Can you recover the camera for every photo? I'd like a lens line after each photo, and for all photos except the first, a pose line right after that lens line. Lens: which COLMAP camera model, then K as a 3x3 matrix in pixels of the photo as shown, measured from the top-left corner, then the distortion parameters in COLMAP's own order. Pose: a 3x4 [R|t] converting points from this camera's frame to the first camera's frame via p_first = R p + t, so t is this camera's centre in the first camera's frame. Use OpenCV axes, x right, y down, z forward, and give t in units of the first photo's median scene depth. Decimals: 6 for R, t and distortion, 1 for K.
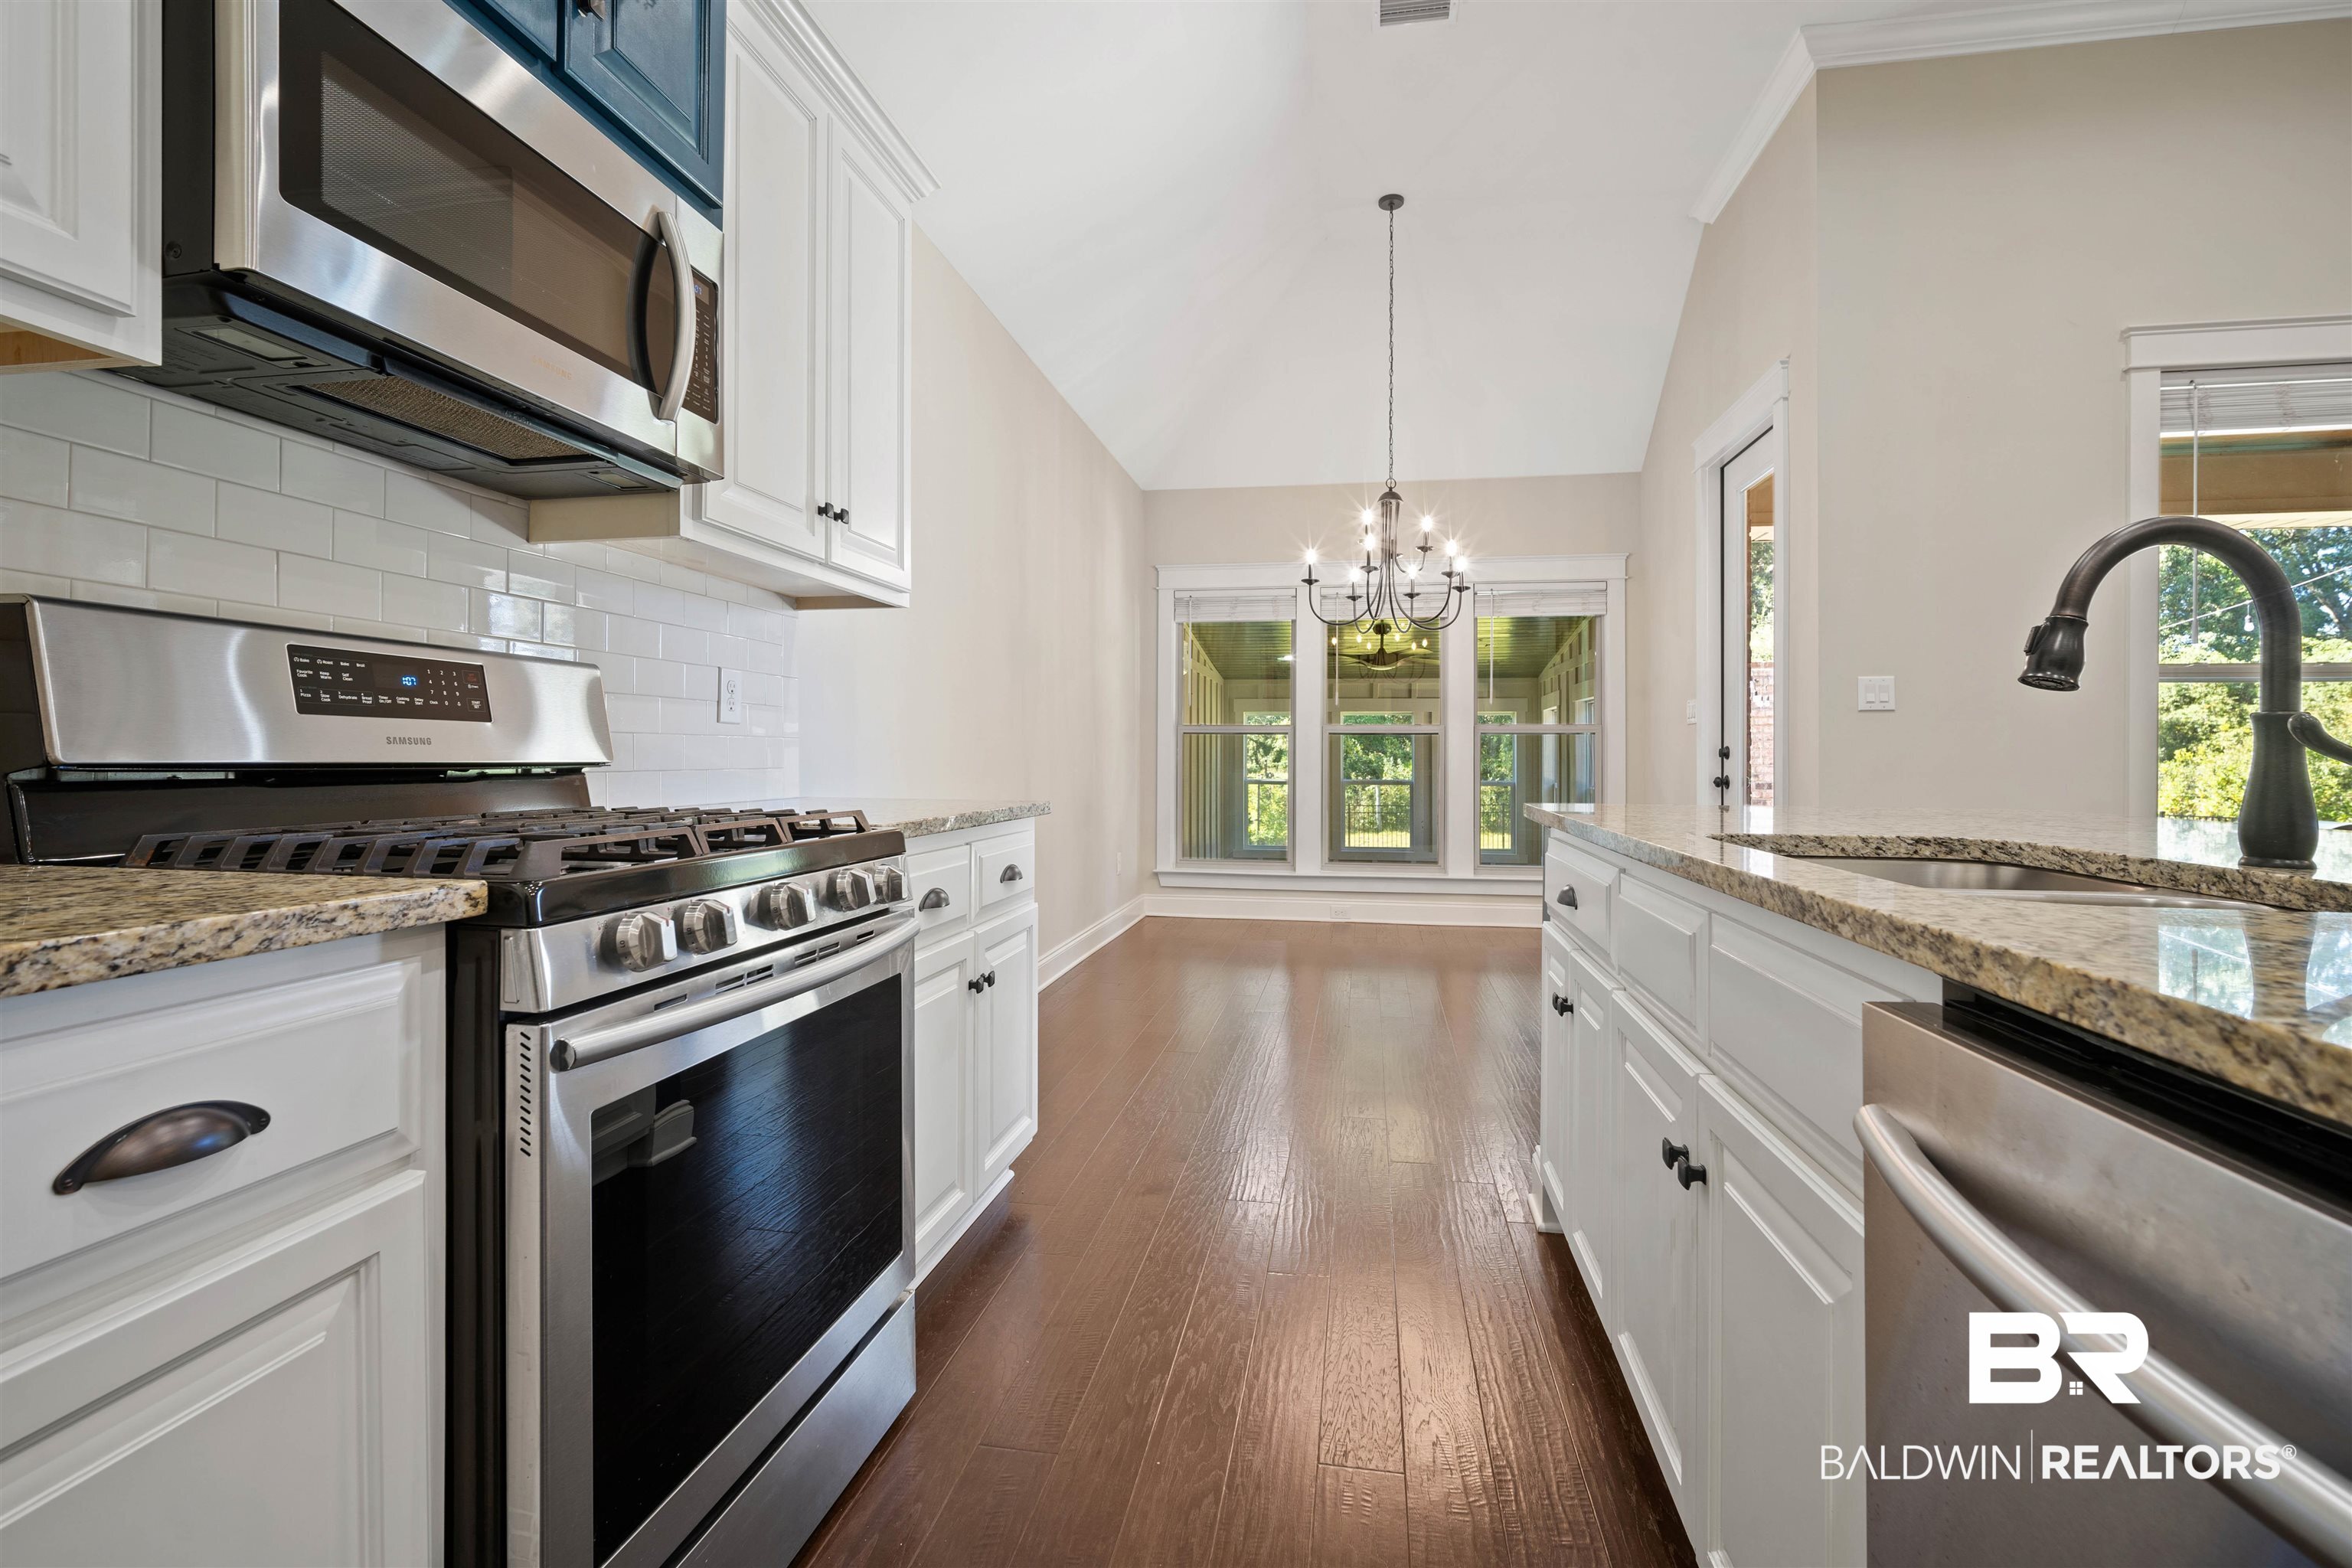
lens RADIAL K [[1041.9, 0, 1193.6], [0, 1041.9, 767.6], [0, 0, 1]] dist [-0.011634, 0.000238]
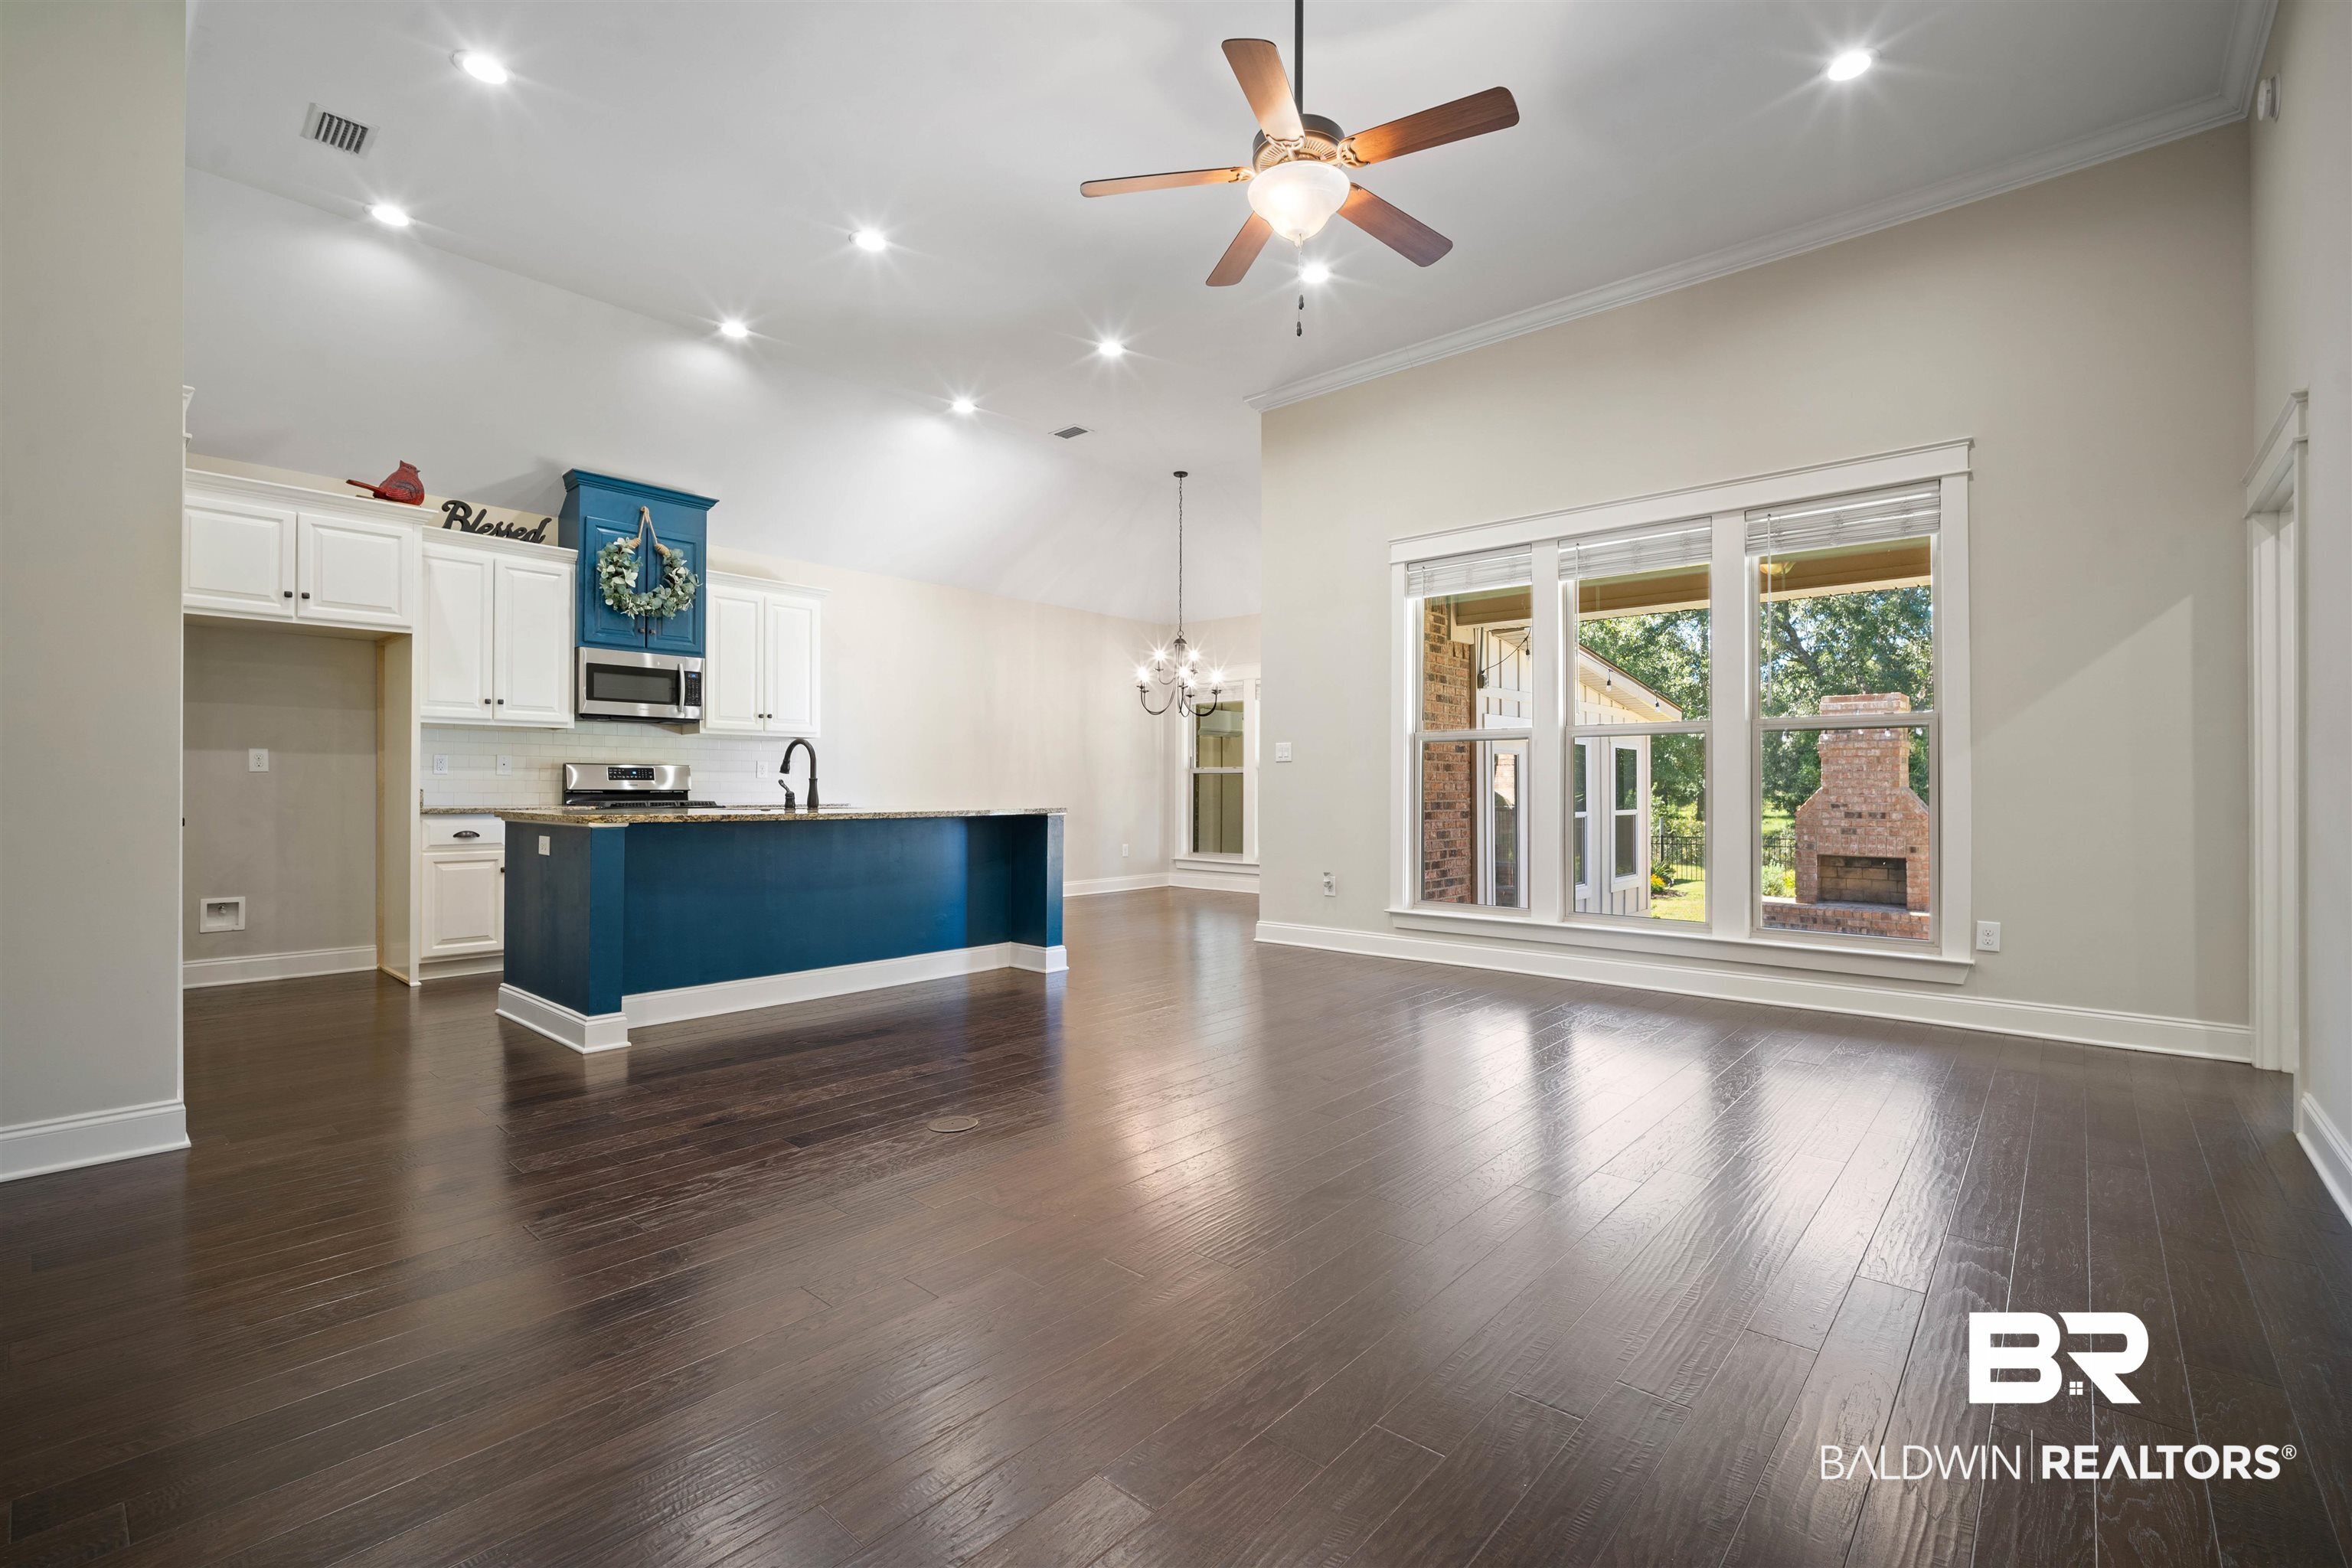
lens RADIAL K [[1041.9, 0, 1193.6], [0, 1041.9, 767.6], [0, 0, 1]] dist [-0.011634, 0.000238]
pose [[0.842928, -0.011445, -0.537905, 1.510409], [-0.003748, 0.999625, -0.027143, 0.005872], [0.538014, 0.024895, 0.842568, -0.628259]]
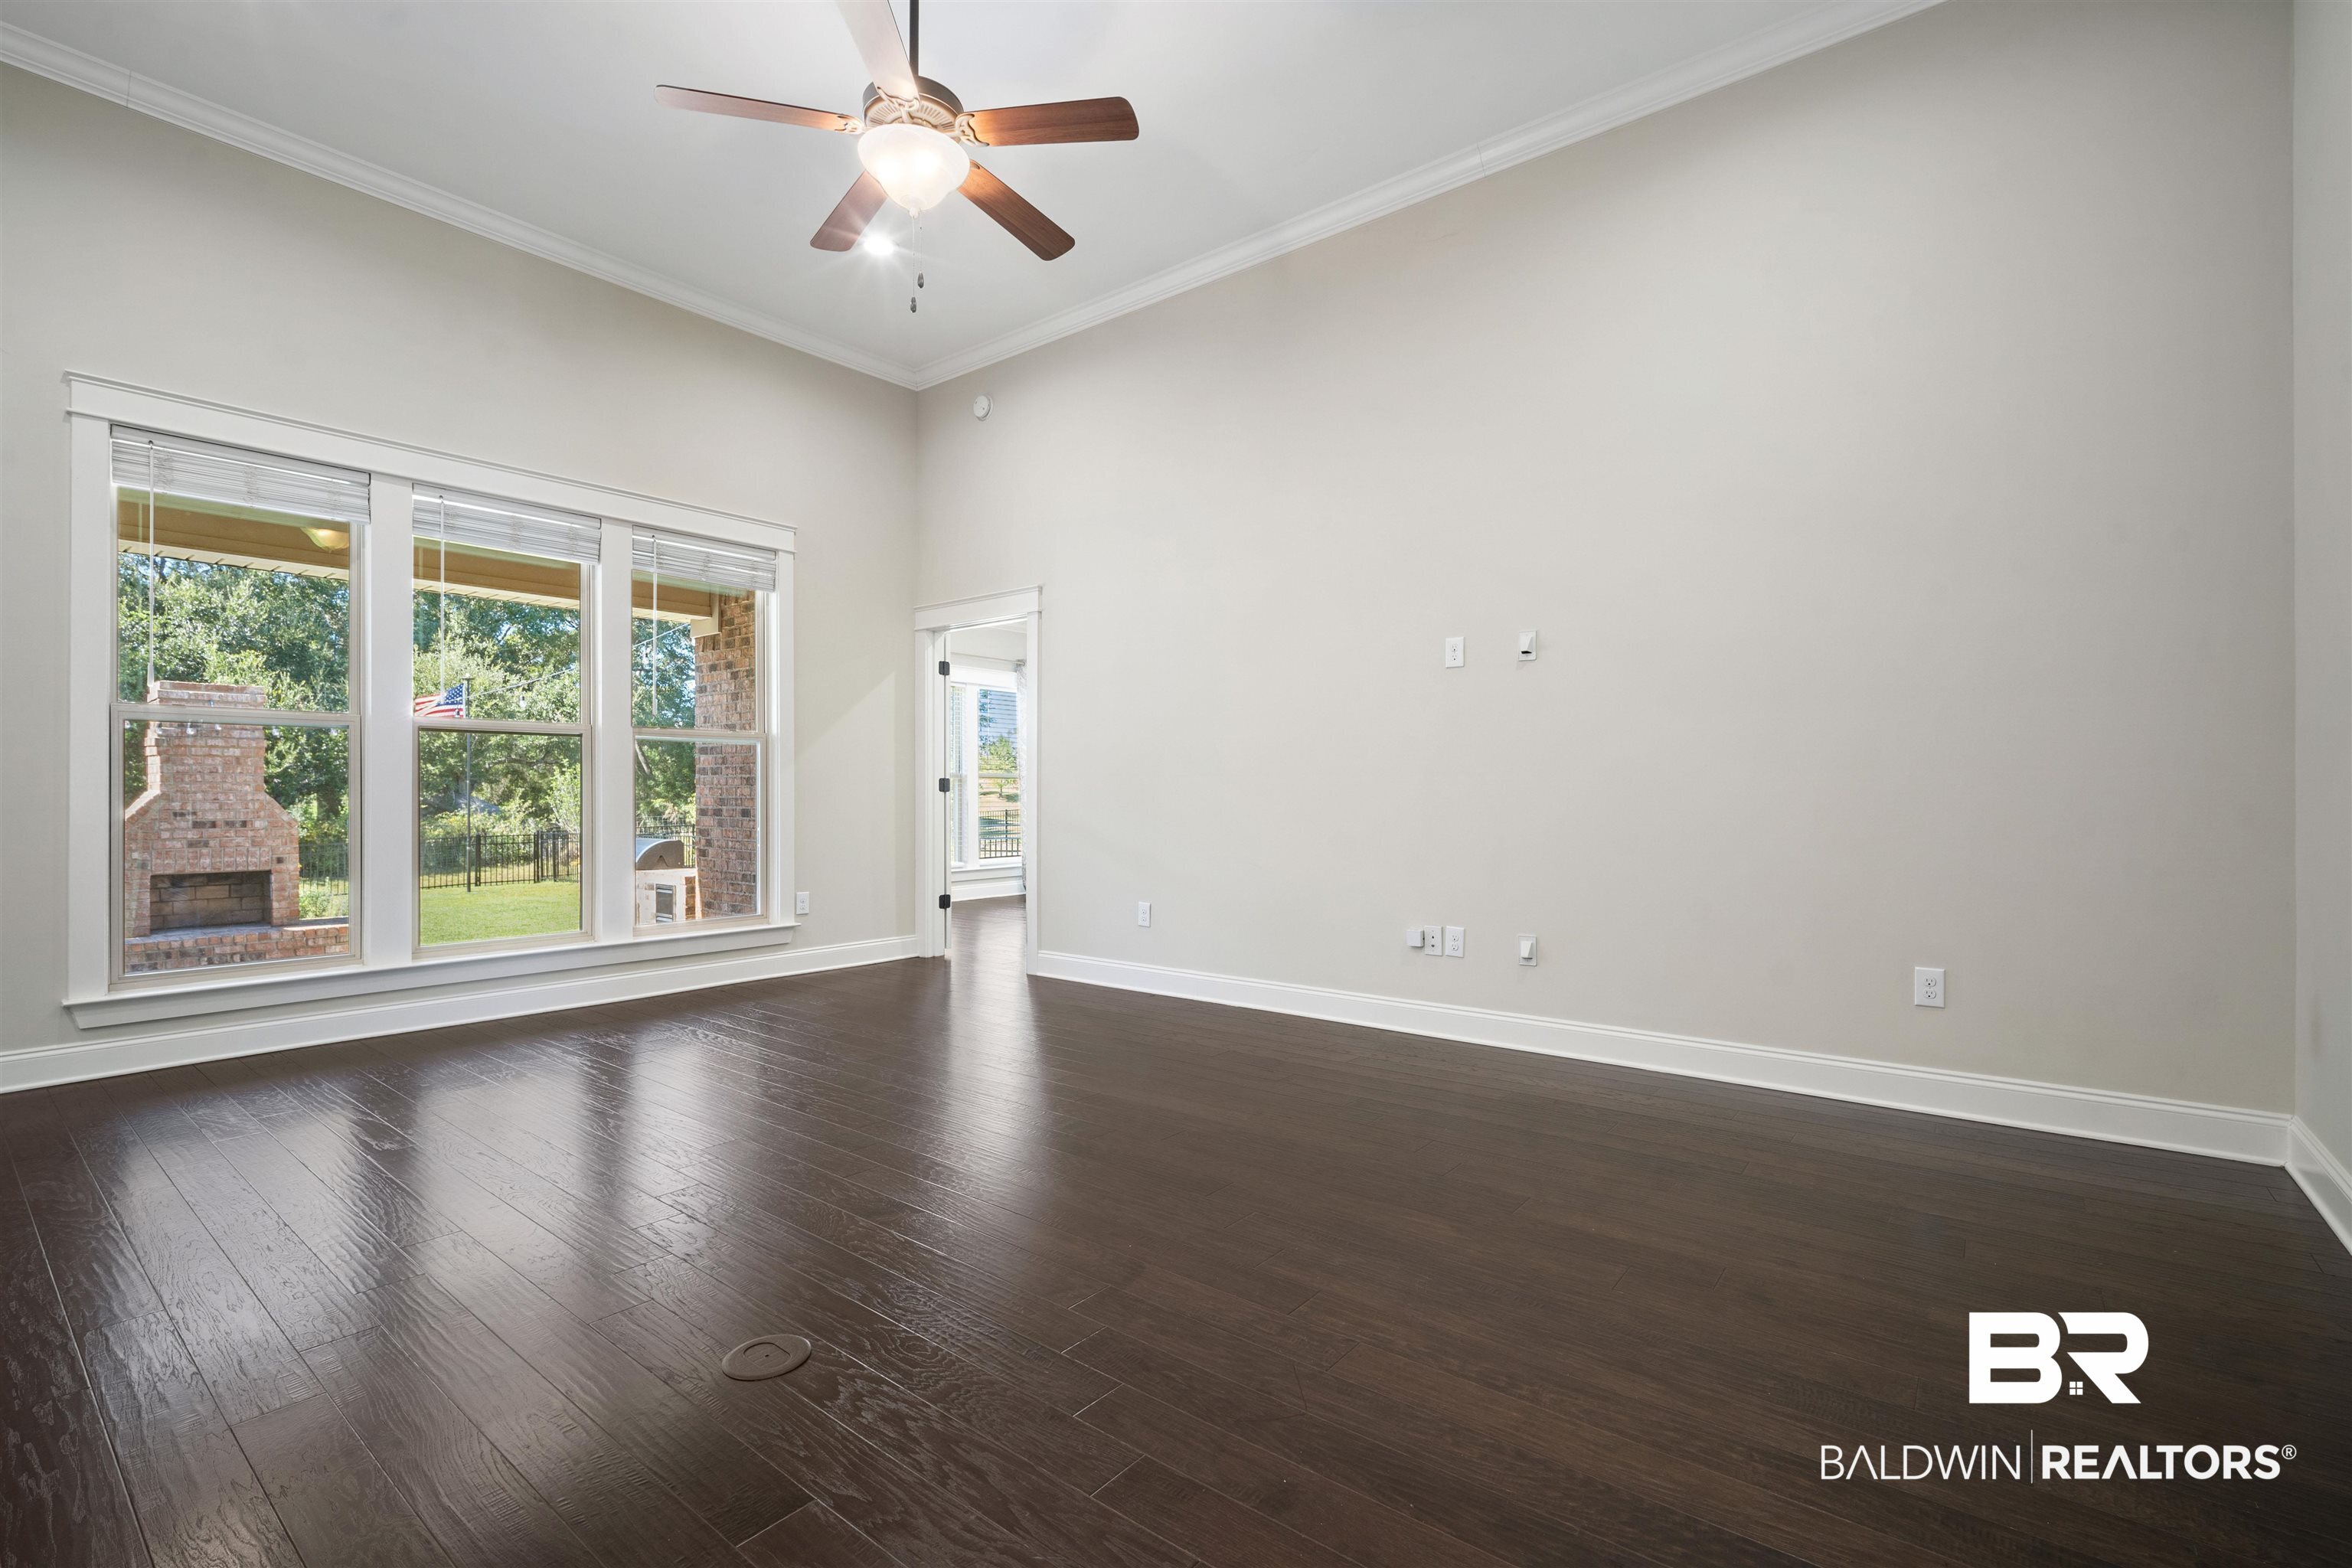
lens RADIAL K [[1044.9, 0, 1187.3], [0, 1044.9, 785.9], [0, 0, 1]] dist [-0.002142, -0.000334]
pose [[0.494361, 0.001717, 0.869255, 0.538556], [0.008954, 0.999935, -0.007068, -0.000360], [-0.869211, 0.011278, 0.494313, -0.446730]]
